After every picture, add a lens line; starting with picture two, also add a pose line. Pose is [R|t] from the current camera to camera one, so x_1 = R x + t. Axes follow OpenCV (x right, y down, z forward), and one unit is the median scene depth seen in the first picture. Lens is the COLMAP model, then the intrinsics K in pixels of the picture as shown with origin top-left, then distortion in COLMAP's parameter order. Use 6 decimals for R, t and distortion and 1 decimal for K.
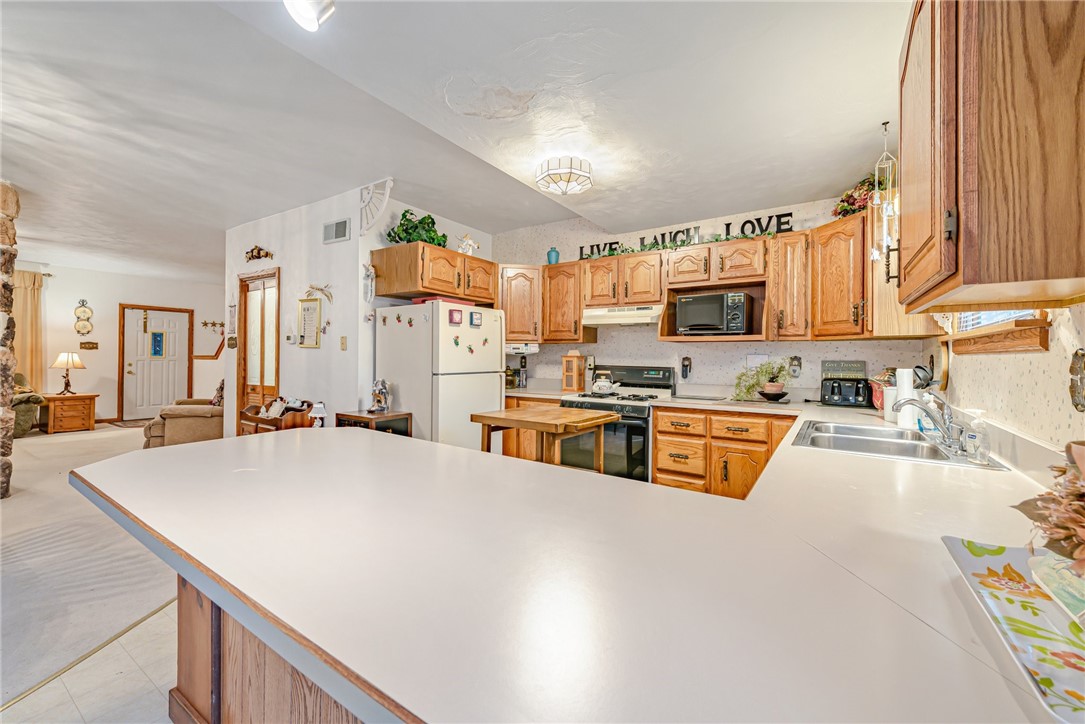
lens RADIAL K [[420.9, 0, 542.5], [0, 420.9, 362.0], [0, 0, 1]] dist [0.001005, 0.000089]
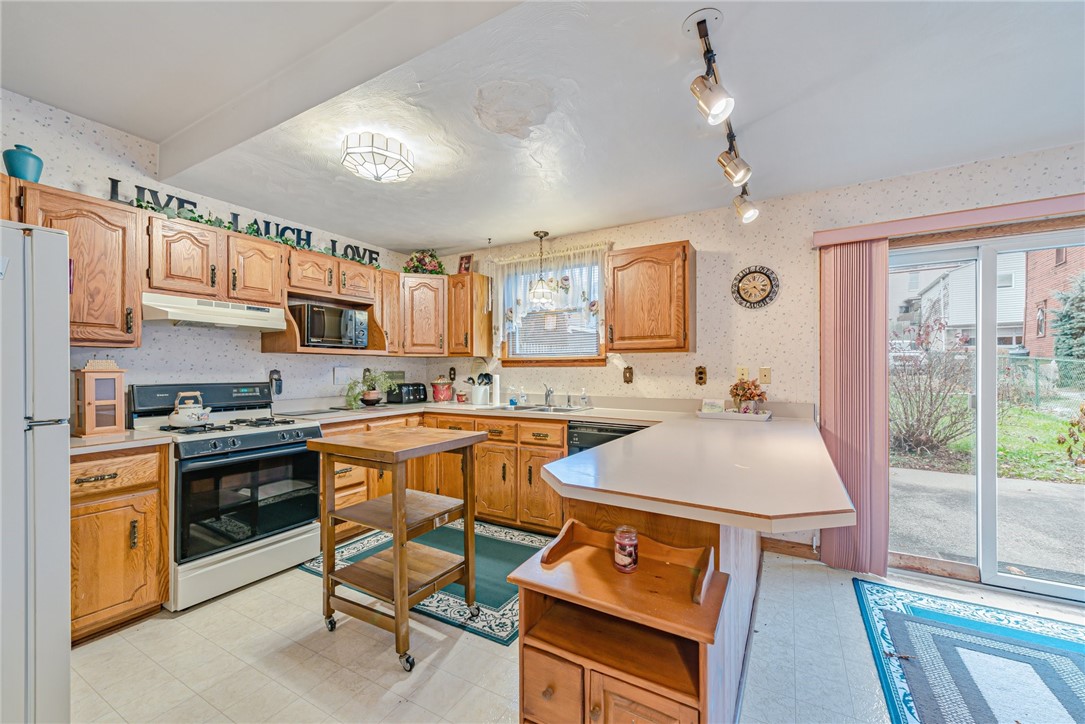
lens RADIAL K [[432.0, 0, 542.6], [0, 432.0, 374.3], [0, 0, 1]] dist [0.000821, 0.000054]
pose [[-0.077056, -0.022435, 0.996774, -0.620735], [0.012347, 0.999649, 0.023454, -0.017161], [-0.996950, 0.014114, -0.076752, 0.533859]]
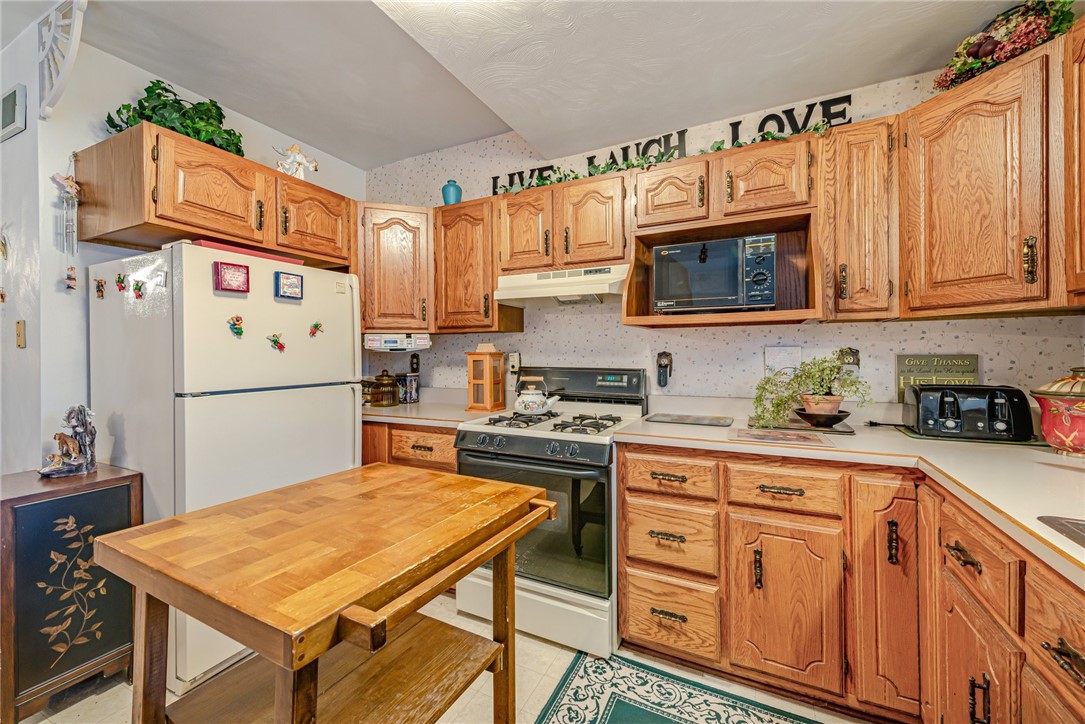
lens RADIAL K [[429.2, 0, 542.4], [0, 429.2, 355.9], [0, 0, 1]] dist [0.000845, -0.000079]
pose [[0.991122, -0.015407, 0.132057, 0.084659], [0.016146, 0.999859, -0.004528, -0.006184], [-0.131968, 0.006620, 0.991232, 0.414844]]
